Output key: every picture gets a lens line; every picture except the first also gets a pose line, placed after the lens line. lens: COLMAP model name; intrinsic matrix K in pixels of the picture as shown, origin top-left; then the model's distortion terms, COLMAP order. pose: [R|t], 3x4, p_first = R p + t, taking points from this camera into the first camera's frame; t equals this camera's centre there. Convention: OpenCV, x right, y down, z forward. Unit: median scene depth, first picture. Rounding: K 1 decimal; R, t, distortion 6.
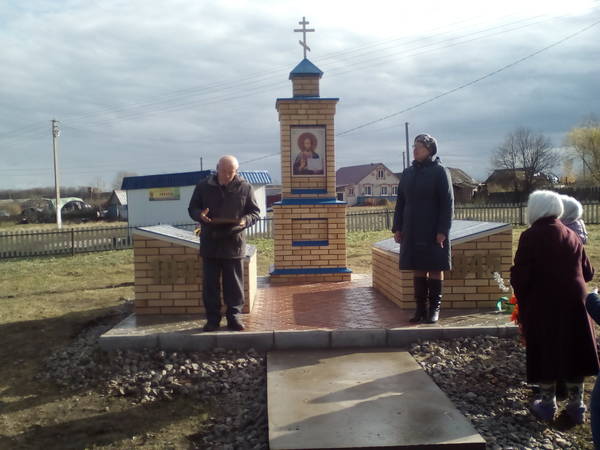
lens RADIAL K [[685.5, 0, 310.3], [0, 685.5, 242.8], [0, 0, 1]] dist [-0.027711, -0.015512]
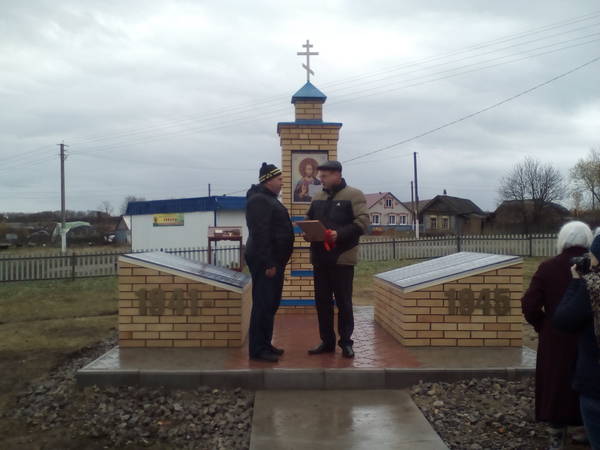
lens RADIAL K [[685.5, 0, 310.3], [0, 685.5, 242.8], [0, 0, 1]] dist [-0.027711, -0.015512]
pose [[0.999794, 0.016690, -0.011575, 0.010807], [-0.017148, 0.999026, -0.040668, -0.003002], [0.010885, 0.040858, 0.999106, 0.042379]]
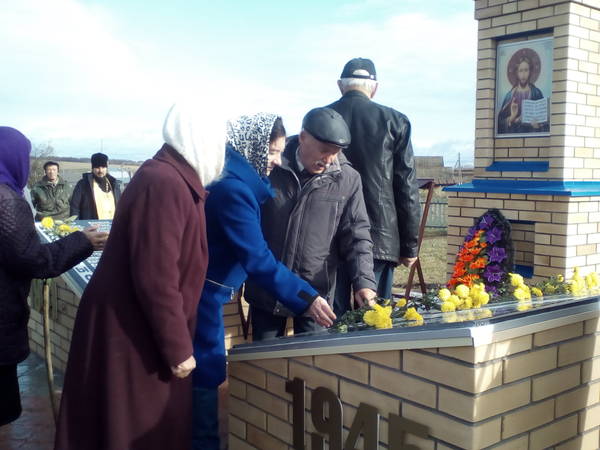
lens RADIAL K [[685.5, 0, 310.3], [0, 685.5, 242.8], [0, 0, 1]] dist [-0.027711, -0.015512]
pose [[0.576720, 0.102413, -0.810497, 0.330385], [-0.057683, 0.994740, 0.084649, -0.053300], [0.814903, -0.002067, 0.579594, 0.589826]]
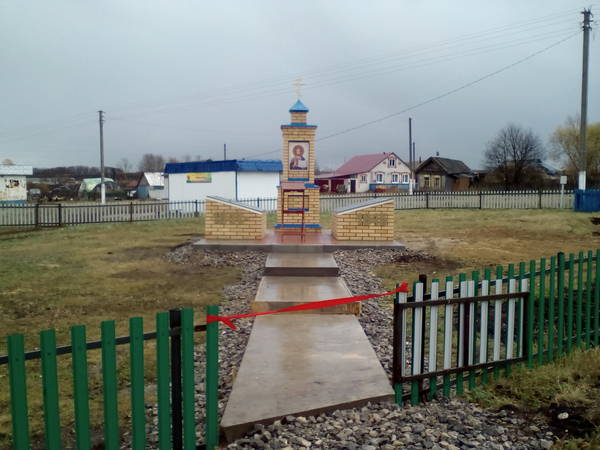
lens RADIAL K [[685.5, 0, 310.3], [0, 685.5, 242.8], [0, 0, 1]] dist [-0.027711, -0.015512]
pose [[0.999292, 0.026420, -0.026773, 0.078762], [-0.025850, 0.999436, 0.021415, 0.046262], [0.027324, -0.020708, 0.999412, -0.727466]]
